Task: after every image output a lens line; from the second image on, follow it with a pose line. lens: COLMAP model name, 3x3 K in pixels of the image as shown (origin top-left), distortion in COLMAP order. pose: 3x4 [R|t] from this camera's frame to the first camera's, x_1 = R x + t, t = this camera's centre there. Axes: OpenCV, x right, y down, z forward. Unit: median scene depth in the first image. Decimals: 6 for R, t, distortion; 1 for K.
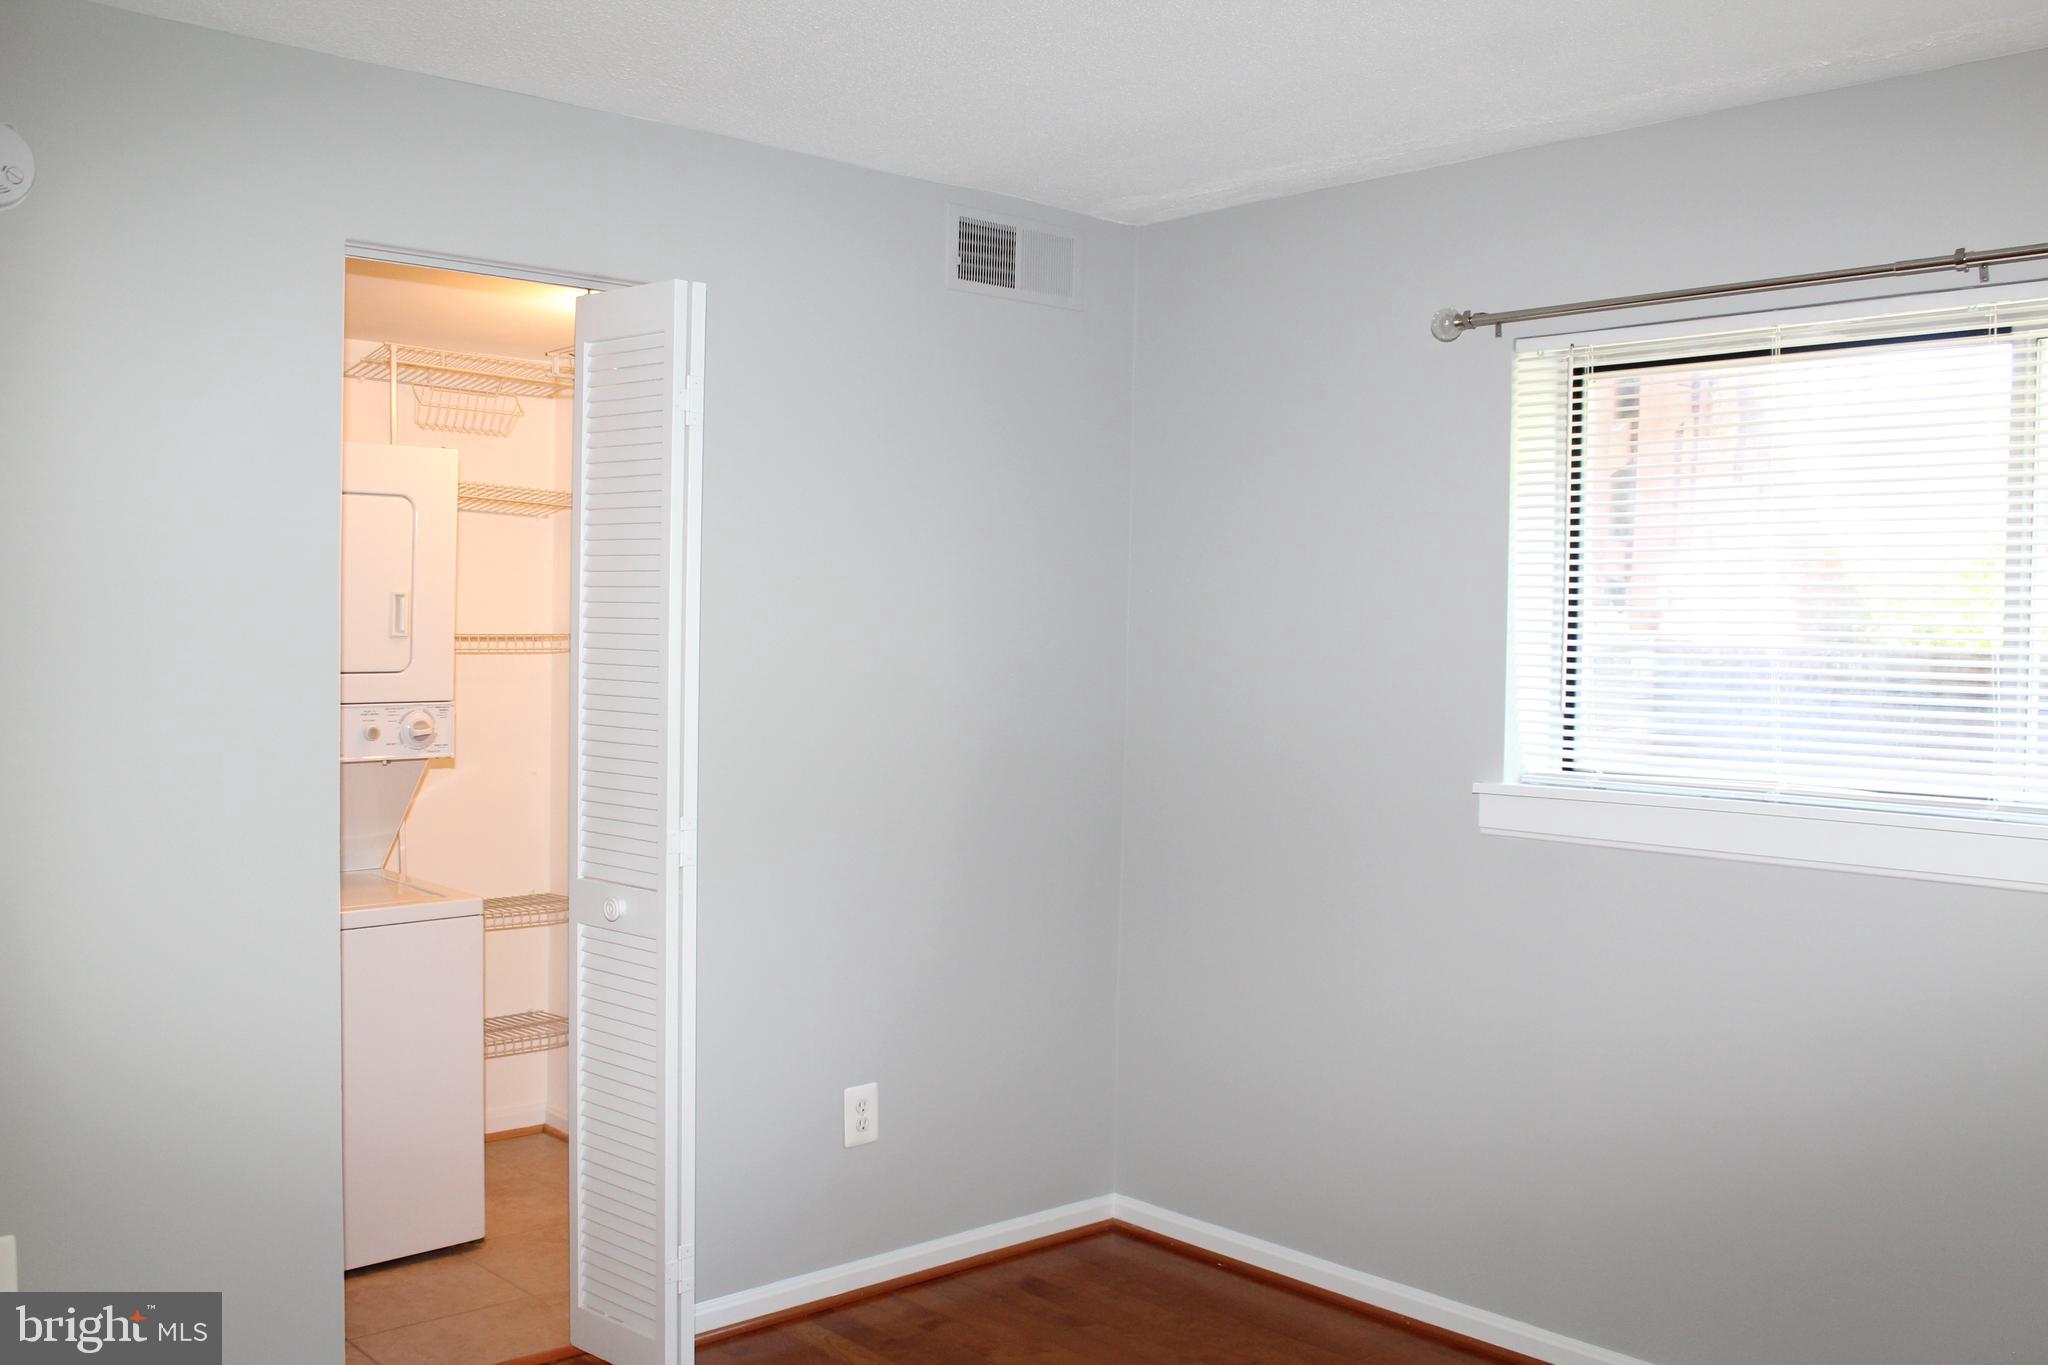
lens RADIAL K [[1837.8, 0, 1024.0], [0, 1837.8, 682.5], [0, 0, 1]] dist [-0.015132, -0.004029]
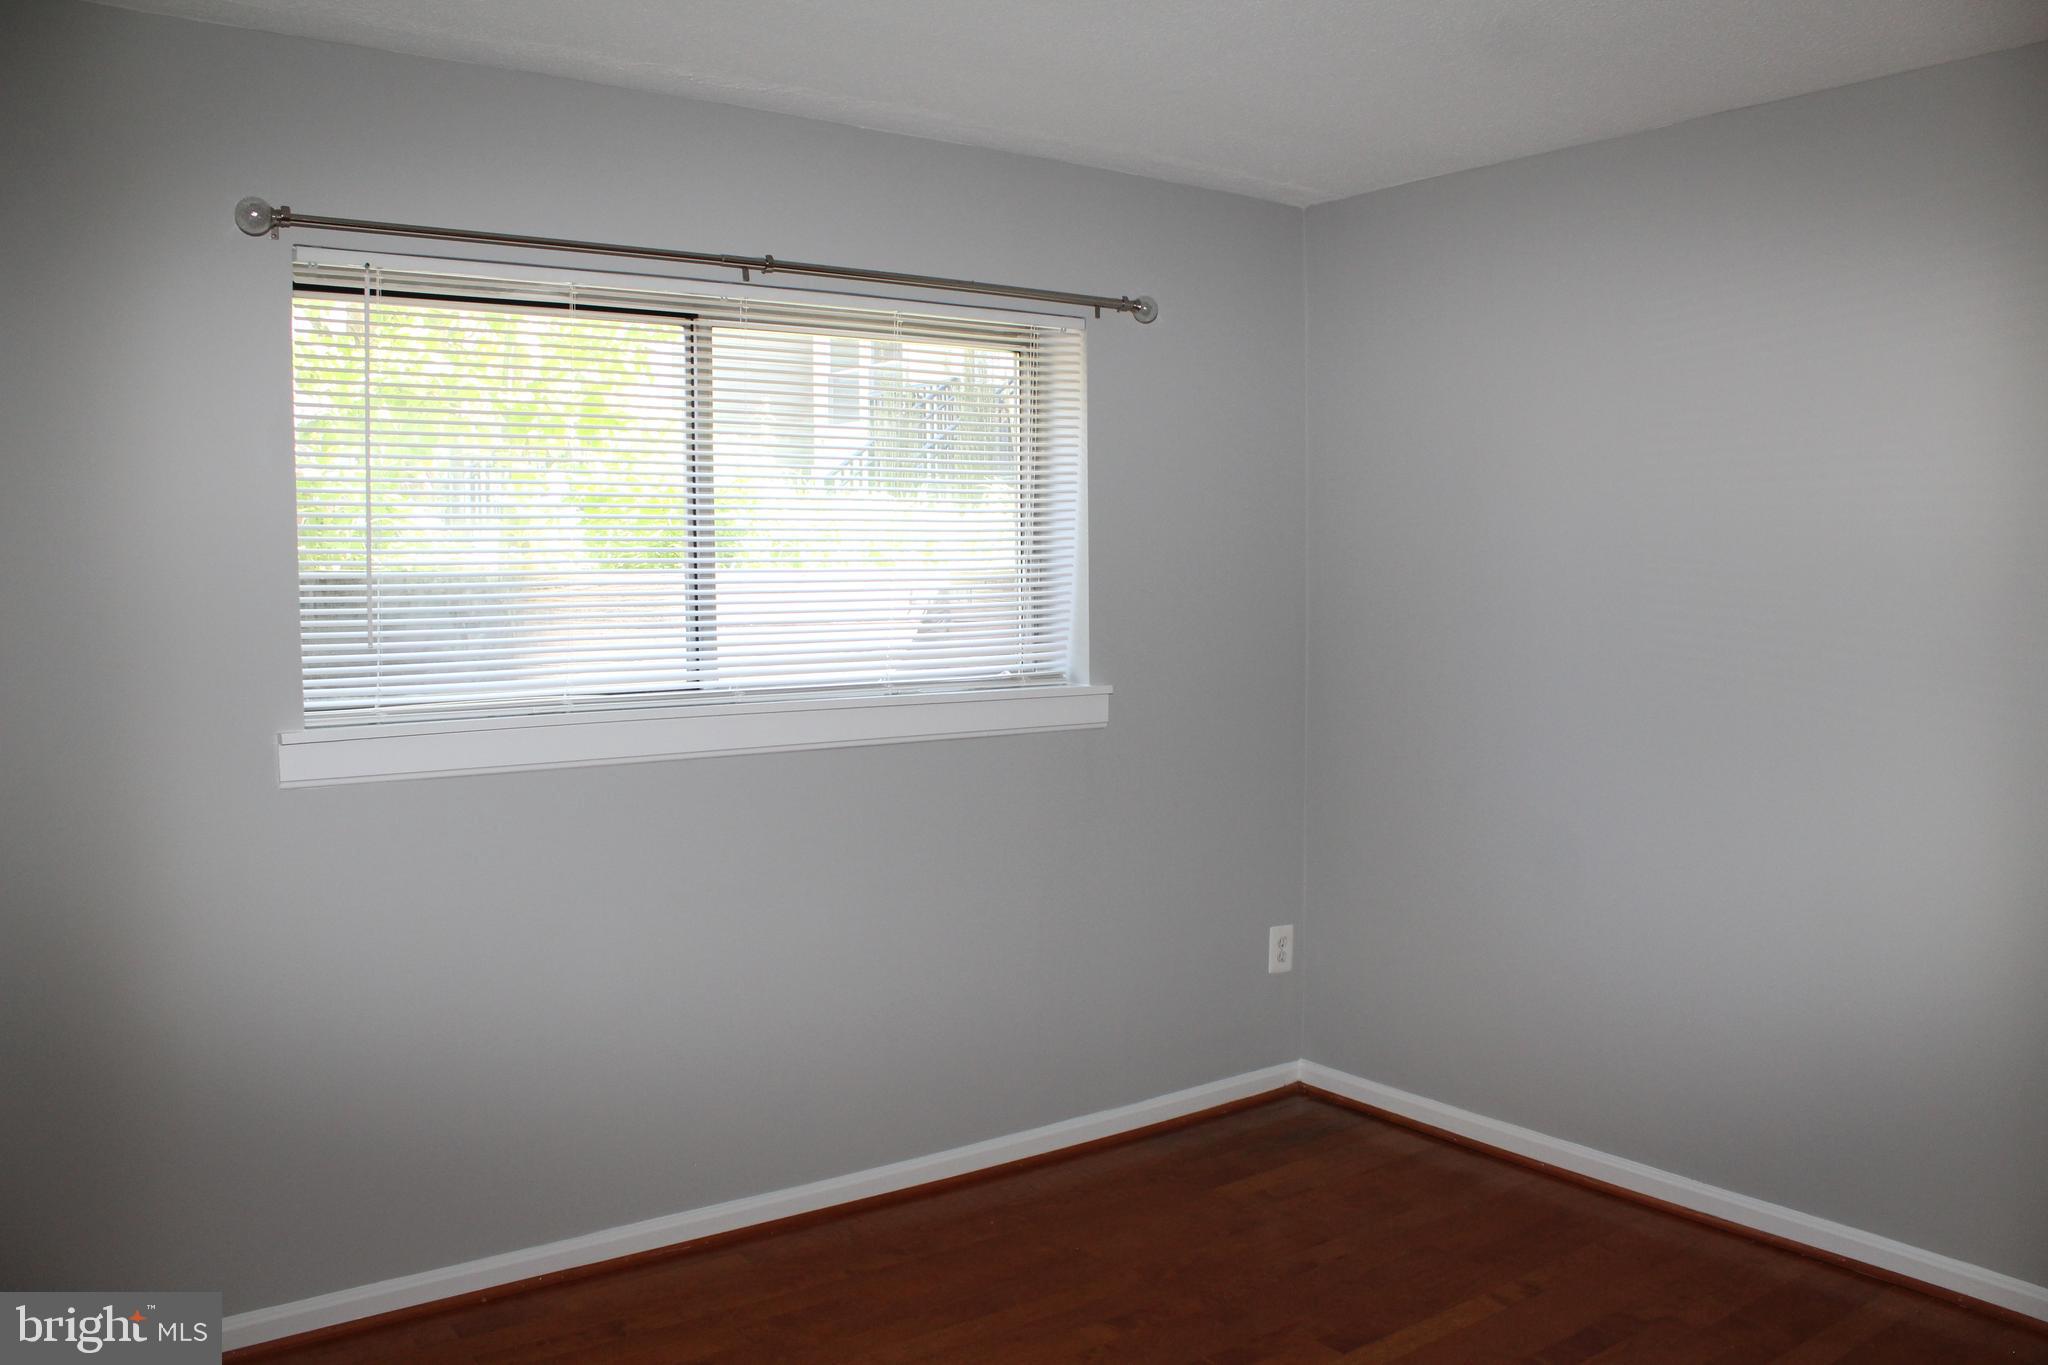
lens RADIAL K [[1728.5, 0, 1024.0], [0, 1728.5, 682.5], [0, 0, 1]] dist [-0.159401, 0.136076]
pose [[0.142405, -0.084122, 0.986227, -0.536859], [0.034500, 0.996198, 0.079991, -0.025039], [-0.989207, 0.022634, 0.144765, 0.541204]]
